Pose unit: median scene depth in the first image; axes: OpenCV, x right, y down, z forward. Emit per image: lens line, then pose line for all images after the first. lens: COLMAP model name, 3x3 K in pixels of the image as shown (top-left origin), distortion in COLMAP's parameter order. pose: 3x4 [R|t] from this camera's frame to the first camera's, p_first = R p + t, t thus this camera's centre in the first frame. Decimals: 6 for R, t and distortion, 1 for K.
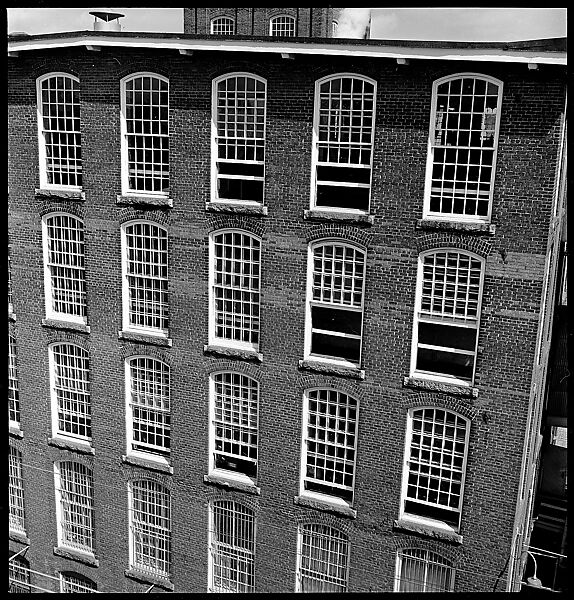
lens RADIAL K [[732.4, 0, 288.7], [0, 732.4, 312.8], [0, 0, 1]] dist [0.006602, -0.070982]
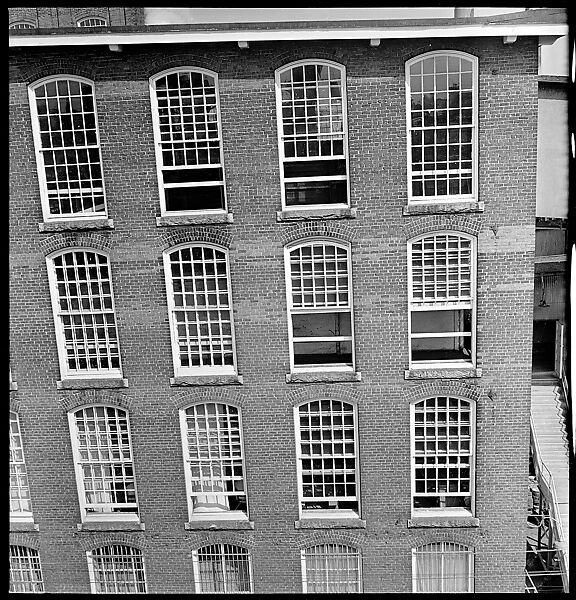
lens RADIAL K [[747.6, 0, 288.0], [0, 747.6, 307.0], [0, 0, 1]] dist [-0.001145, -0.079315]
pose [[0.940089, -0.160574, 0.300748, -0.258472], [0.163395, 0.986432, 0.015924, -0.033906], [-0.299224, 0.034170, 0.953571, 0.105250]]
